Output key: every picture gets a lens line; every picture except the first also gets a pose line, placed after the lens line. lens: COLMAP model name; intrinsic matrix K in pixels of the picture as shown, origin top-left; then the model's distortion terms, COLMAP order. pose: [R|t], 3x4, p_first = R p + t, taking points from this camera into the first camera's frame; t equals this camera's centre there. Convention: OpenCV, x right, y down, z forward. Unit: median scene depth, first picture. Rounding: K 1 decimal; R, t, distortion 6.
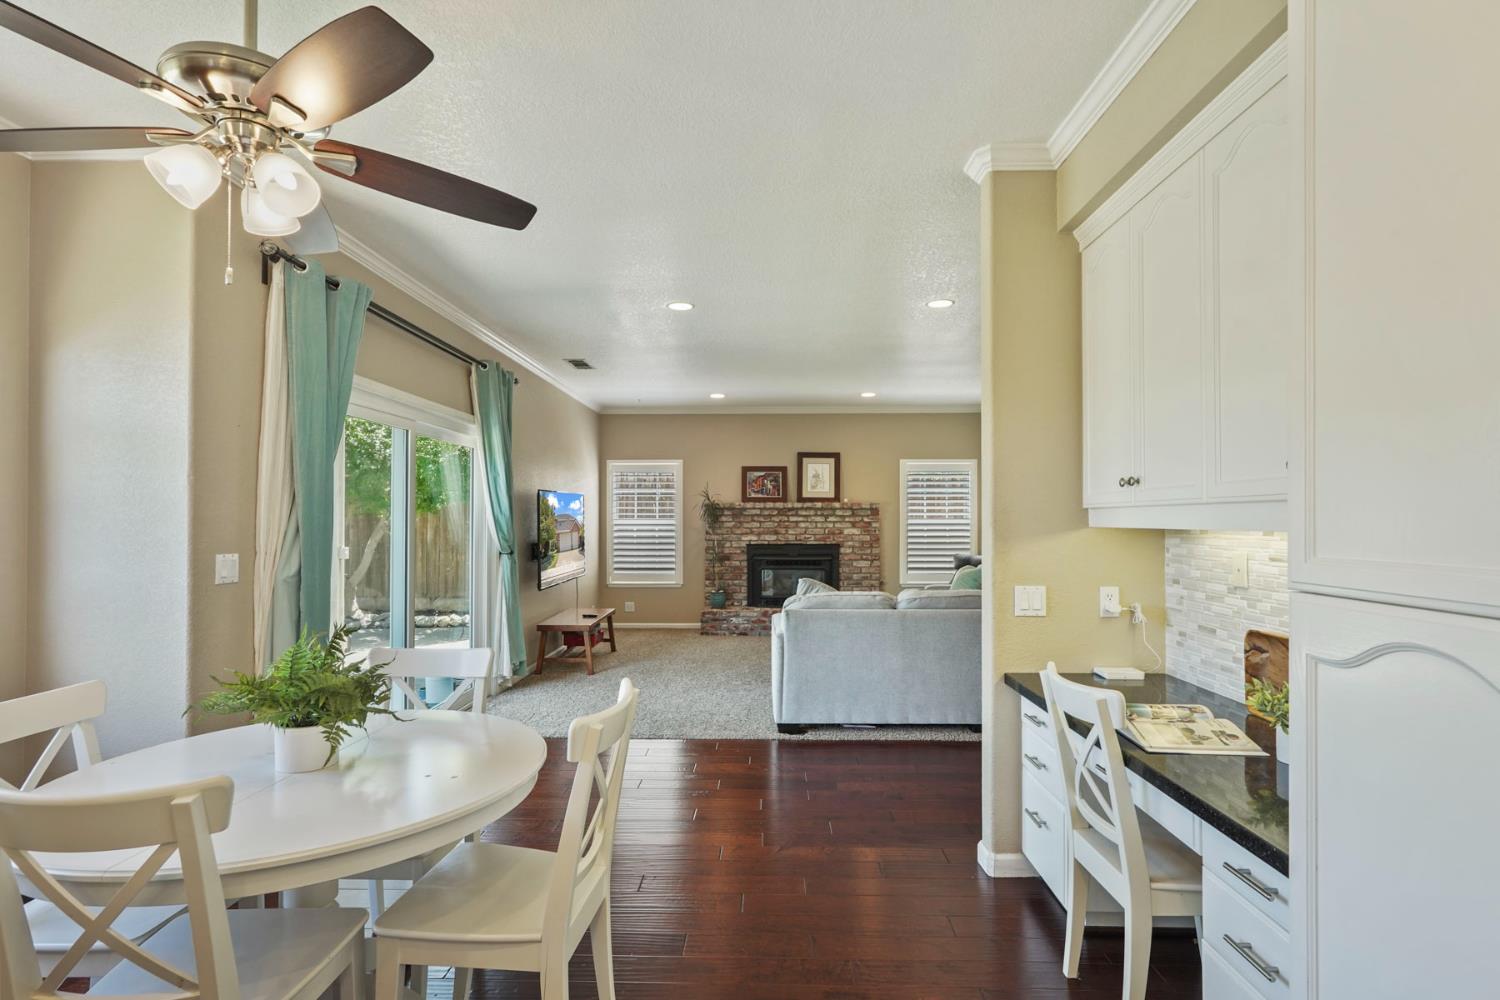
lens RADIAL K [[729.9, 0, 752.6], [0, 729.9, 508.8], [0, 0, 1]] dist [-0.001991, -0.000118]
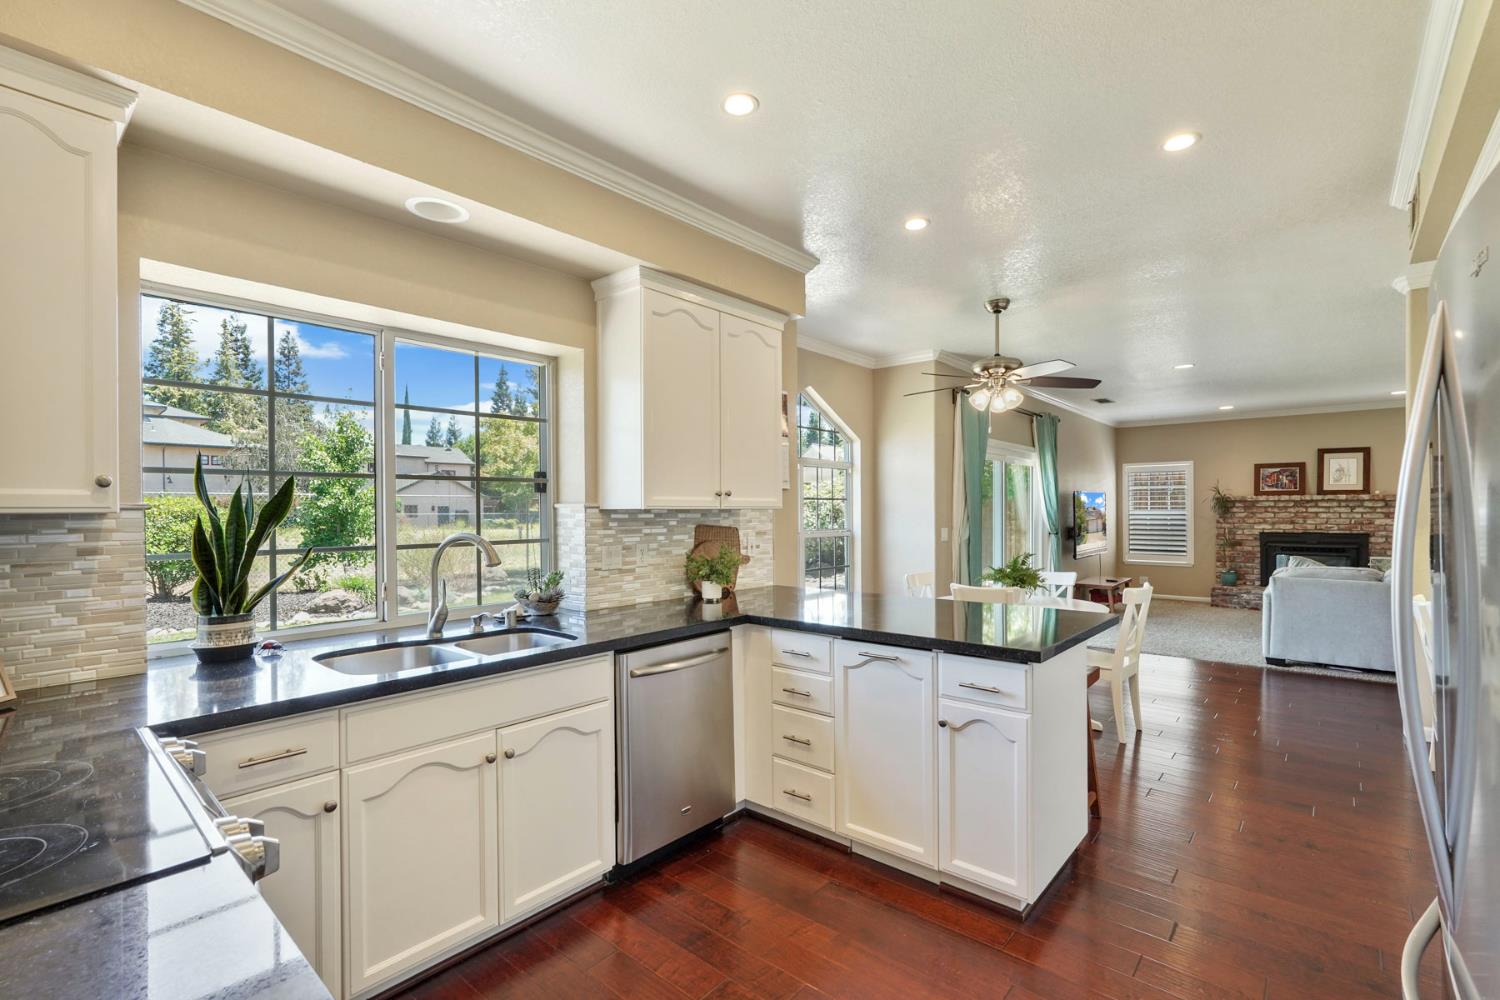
lens RADIAL K [[669.8, 0, 756.6], [0, 669.8, 507.3], [0, 0, 1]] dist [-0.004925, 0.003197]
pose [[0.772423, -0.003139, -0.635100, 0.049068], [0.011141, 0.999901, 0.008608, -0.008270], [0.635011, -0.013725, 0.772382, -0.314032]]
